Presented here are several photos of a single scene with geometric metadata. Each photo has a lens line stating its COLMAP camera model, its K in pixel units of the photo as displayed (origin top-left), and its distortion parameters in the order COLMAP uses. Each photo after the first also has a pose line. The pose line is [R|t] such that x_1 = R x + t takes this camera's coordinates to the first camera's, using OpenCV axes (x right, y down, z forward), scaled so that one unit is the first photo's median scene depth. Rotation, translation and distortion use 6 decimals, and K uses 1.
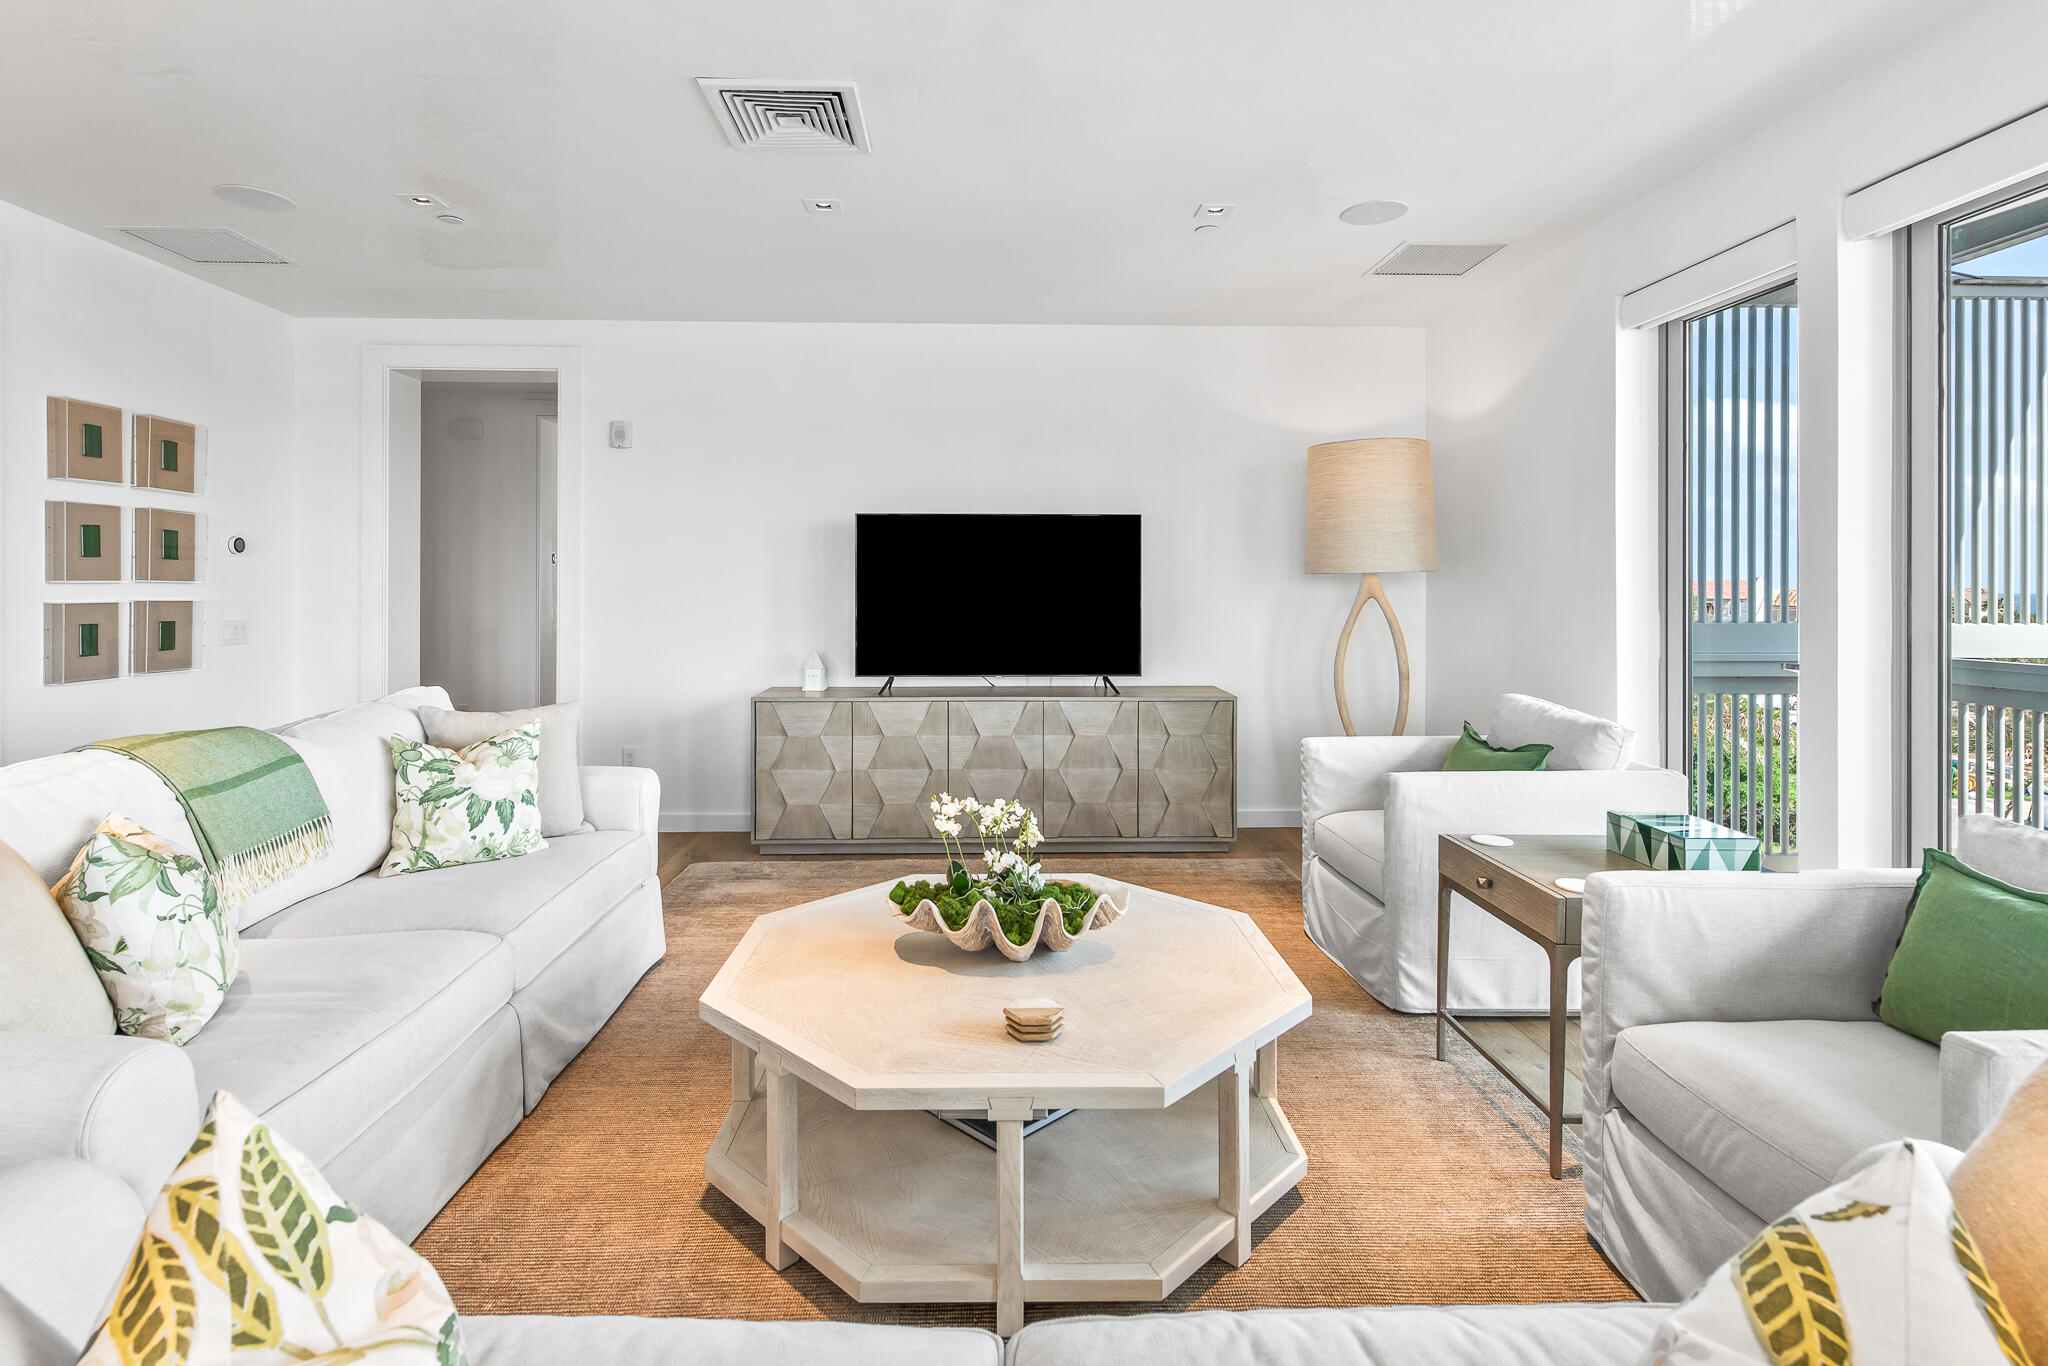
lens RADIAL K [[956.2, 0, 1018.8], [0, 956.2, 582.7], [0, 0, 1]] dist [-0.002028, -0.000324]
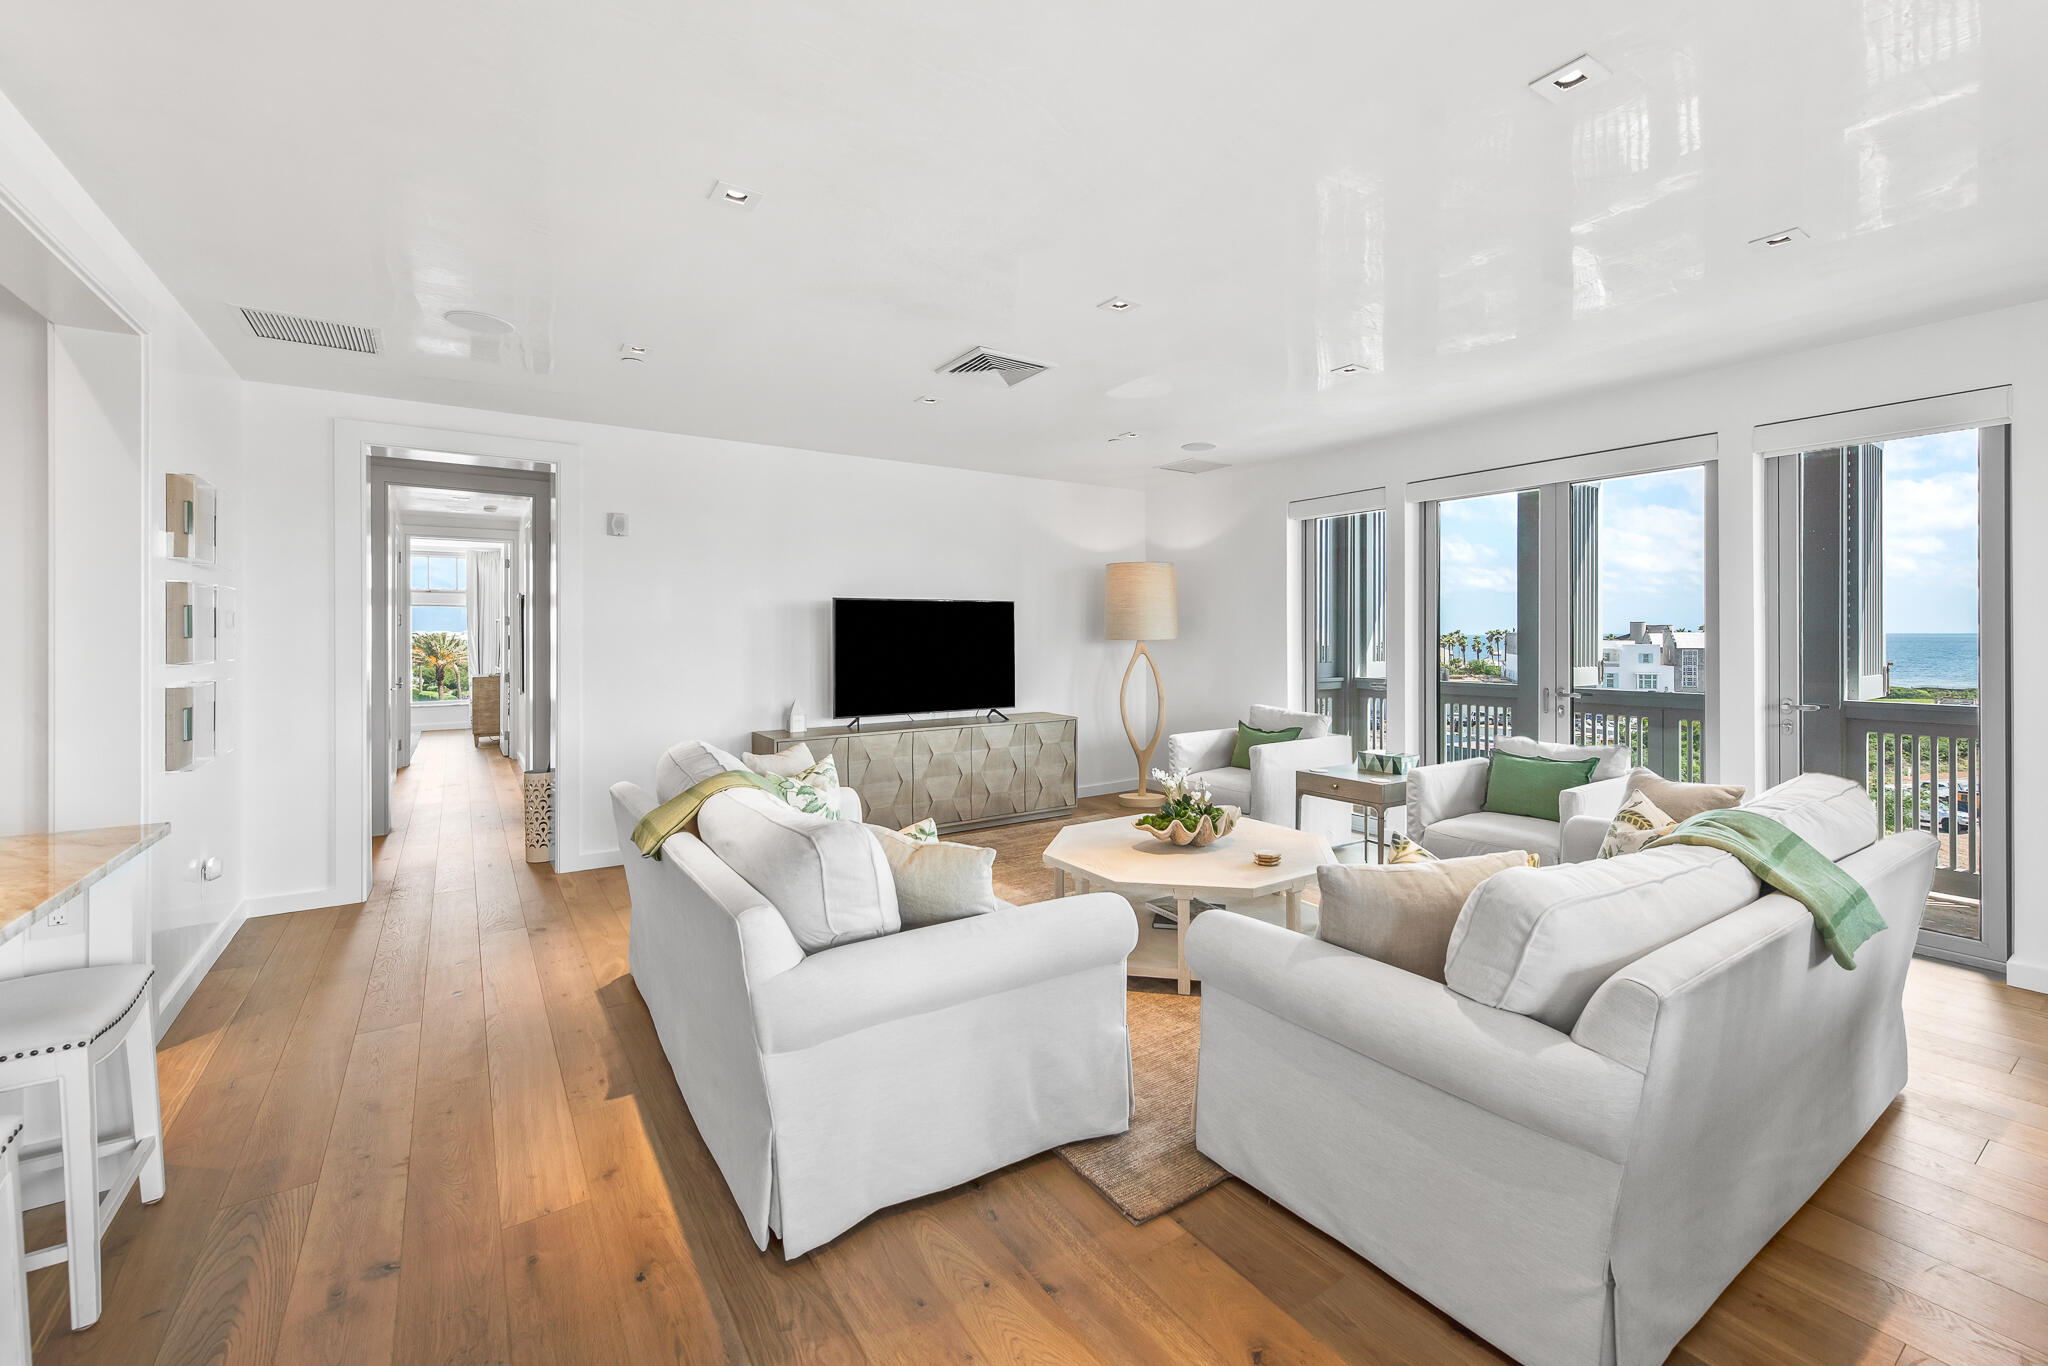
lens RADIAL K [[831.4, 0, 1030.1], [0, 831.4, 626.5], [0, 0, 1]] dist [0.034885, 0.000011]
pose [[0.841491, 0.001449, 0.540268, -0.595947], [-0.000571, 0.999998, -0.001793, -0.030643], [-0.540270, 0.001201, 0.841491, -0.137225]]
